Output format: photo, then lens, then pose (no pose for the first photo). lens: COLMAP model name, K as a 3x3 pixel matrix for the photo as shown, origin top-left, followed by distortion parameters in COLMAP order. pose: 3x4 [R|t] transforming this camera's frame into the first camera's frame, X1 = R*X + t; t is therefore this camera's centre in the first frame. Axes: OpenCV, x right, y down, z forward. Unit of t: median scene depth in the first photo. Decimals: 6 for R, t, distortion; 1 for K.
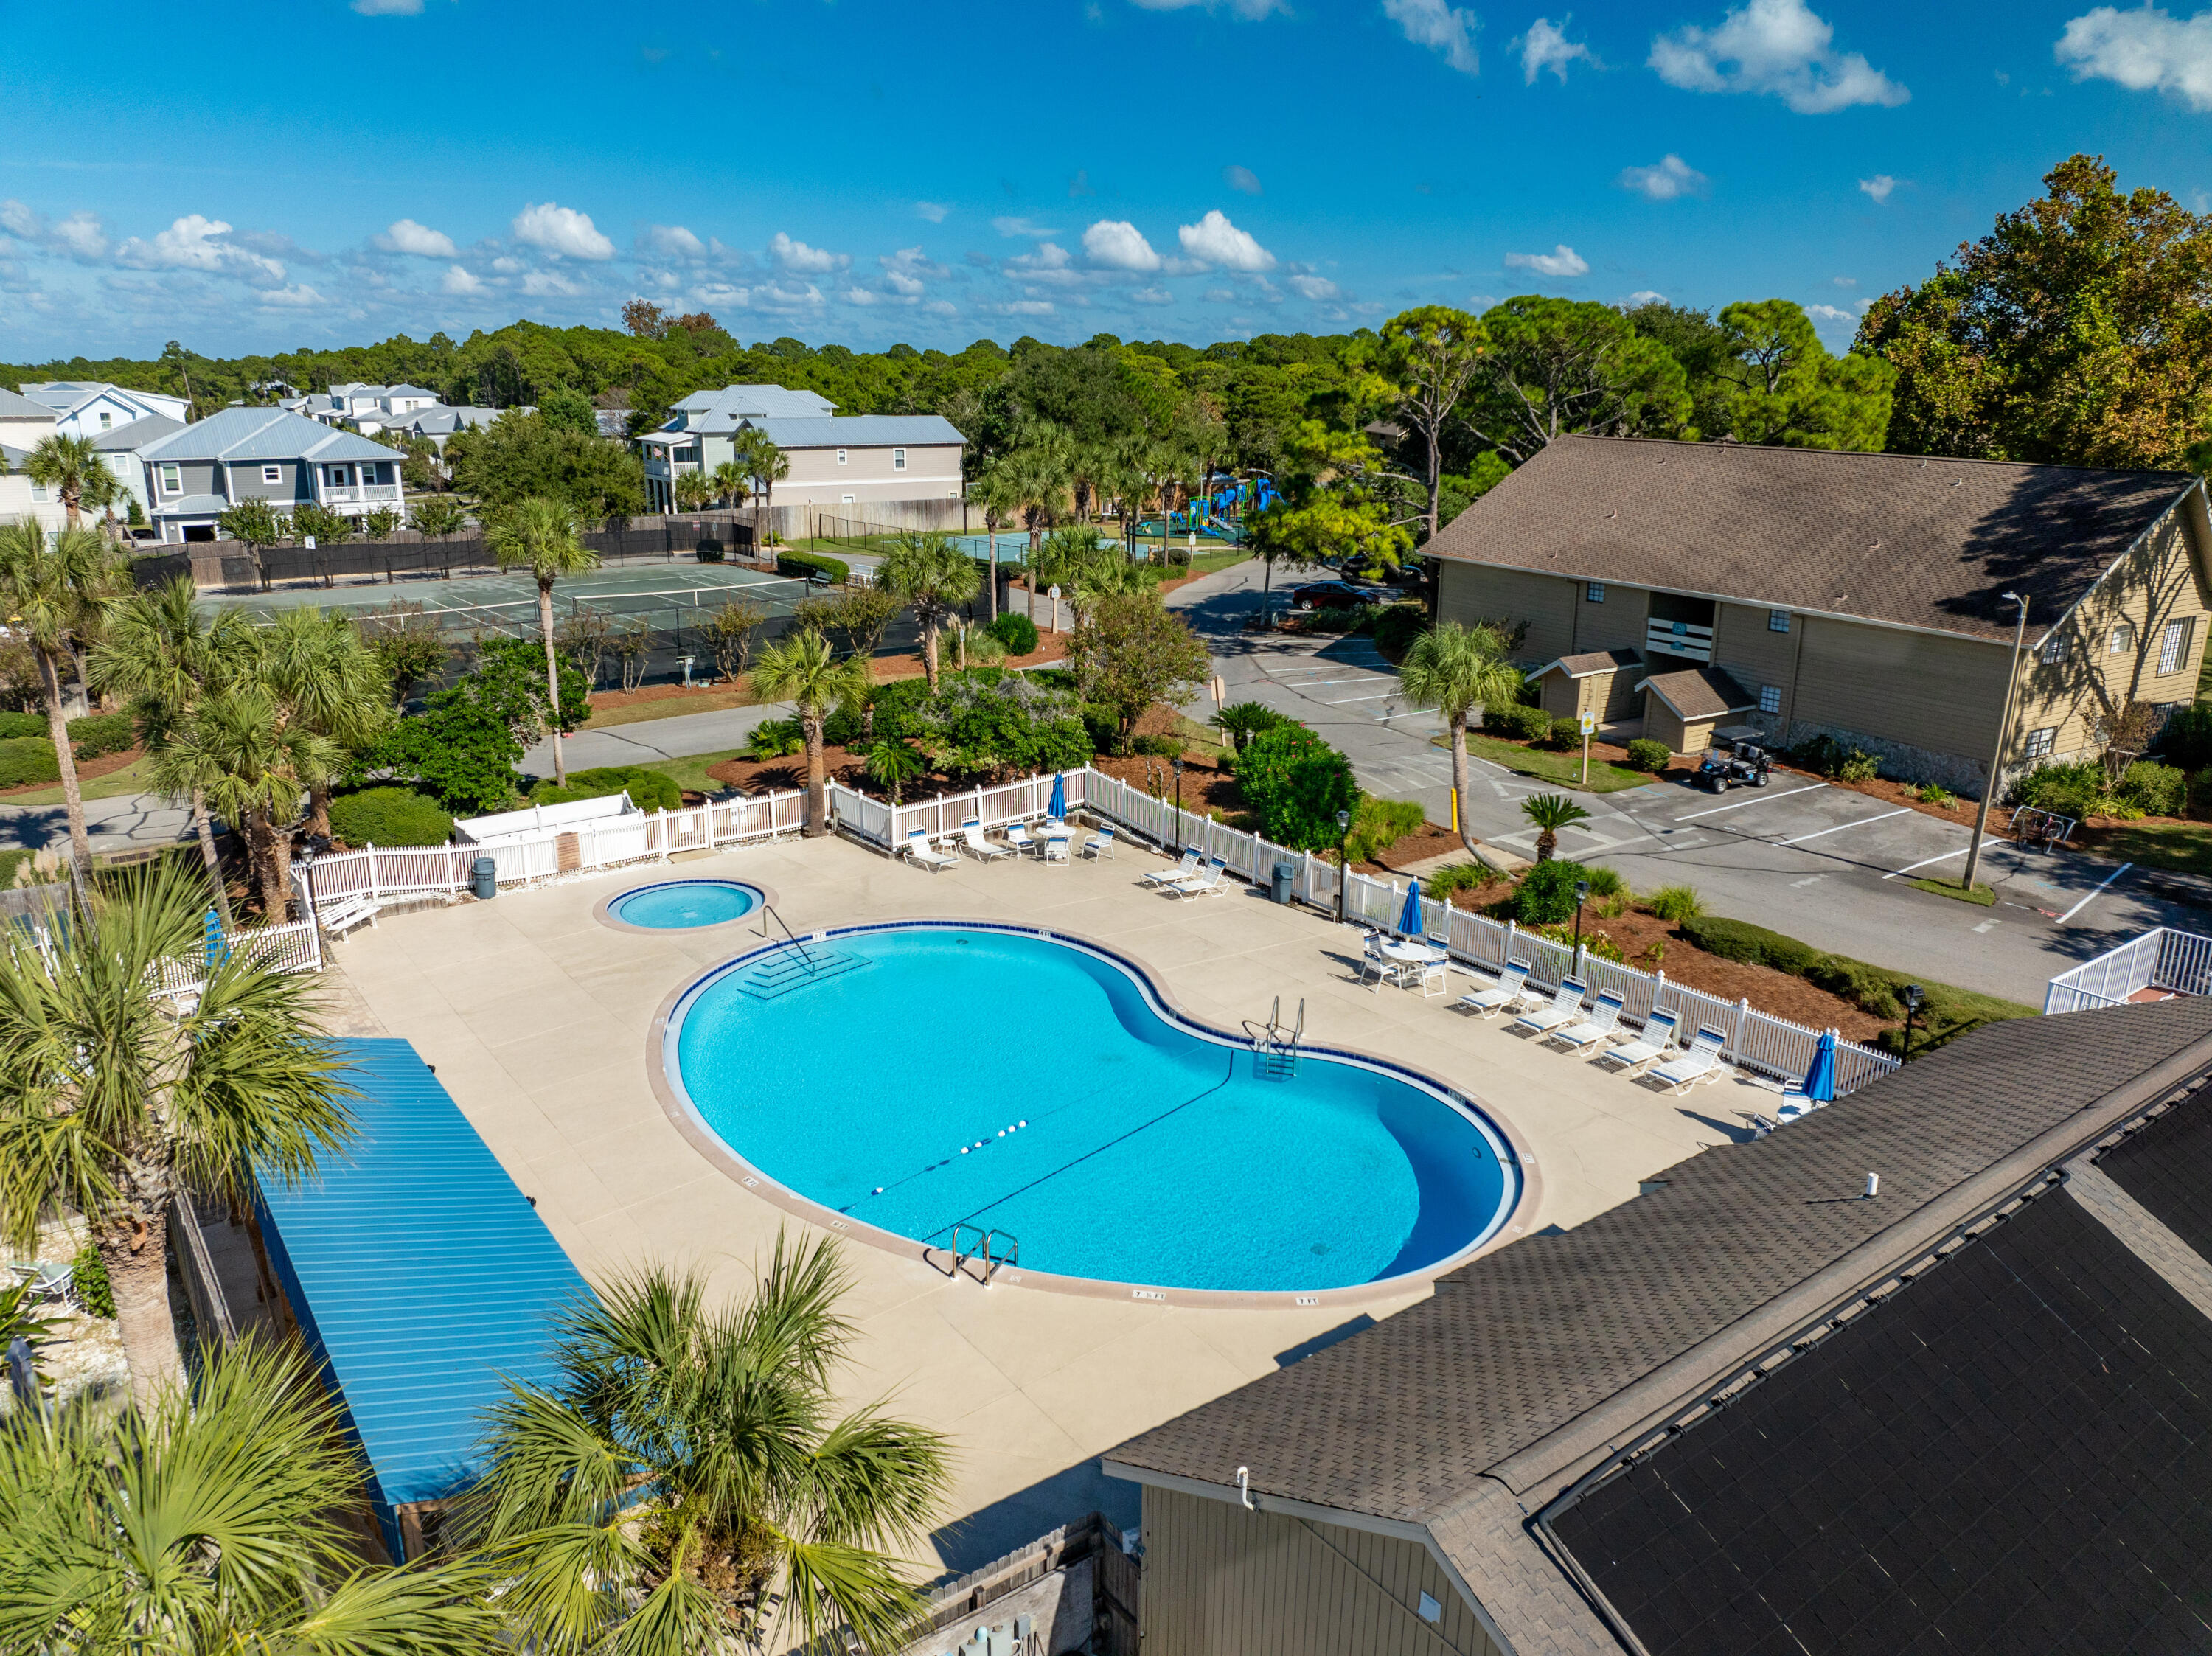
lens RADIAL K [[1549.3, 0, 1118.4], [0, 1549.3, 824.5], [0, 0, 1]] dist [-0.041669, -0.000414]
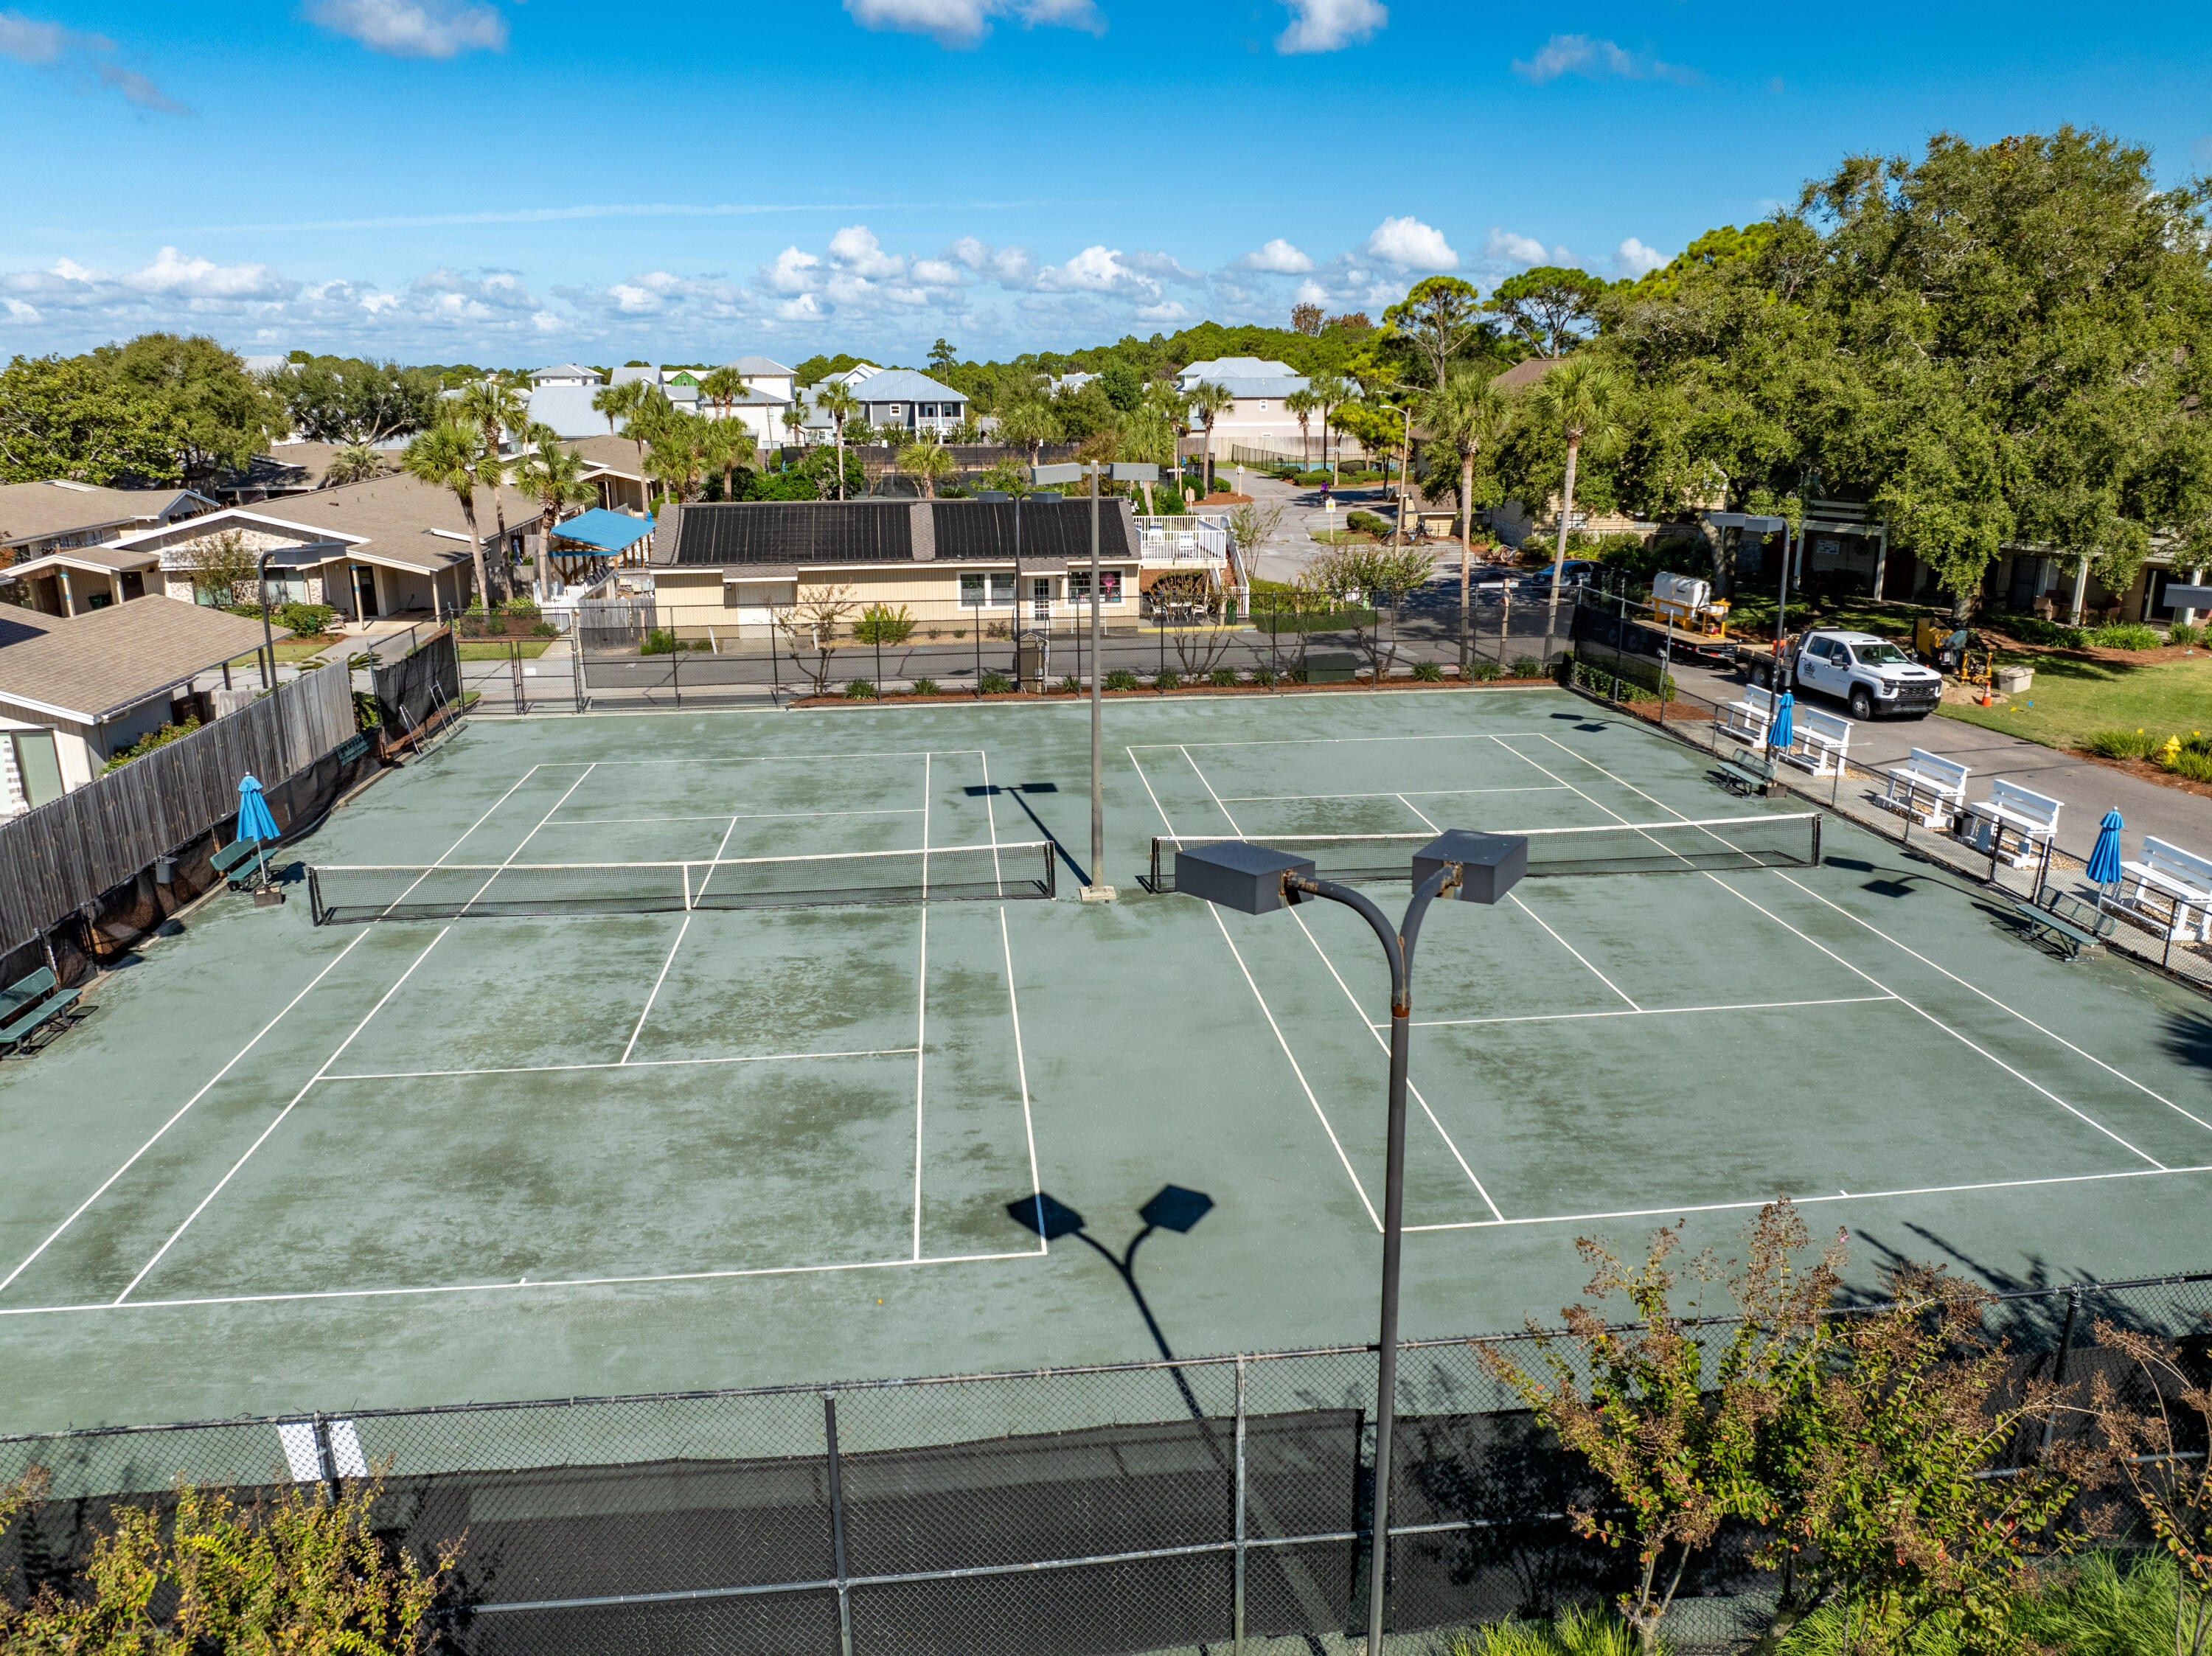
lens RADIAL K [[1558.4, 0, 1110.7], [0, 1558.4, 820.2], [0, 0, 1]] dist [-0.069985, 0.044642]
pose [[0.874169, 0.117549, -0.471180, 1.122984], [-0.121370, 0.992355, 0.022395, 0.329791], [0.470210, 0.037610, 0.881753, -0.786490]]
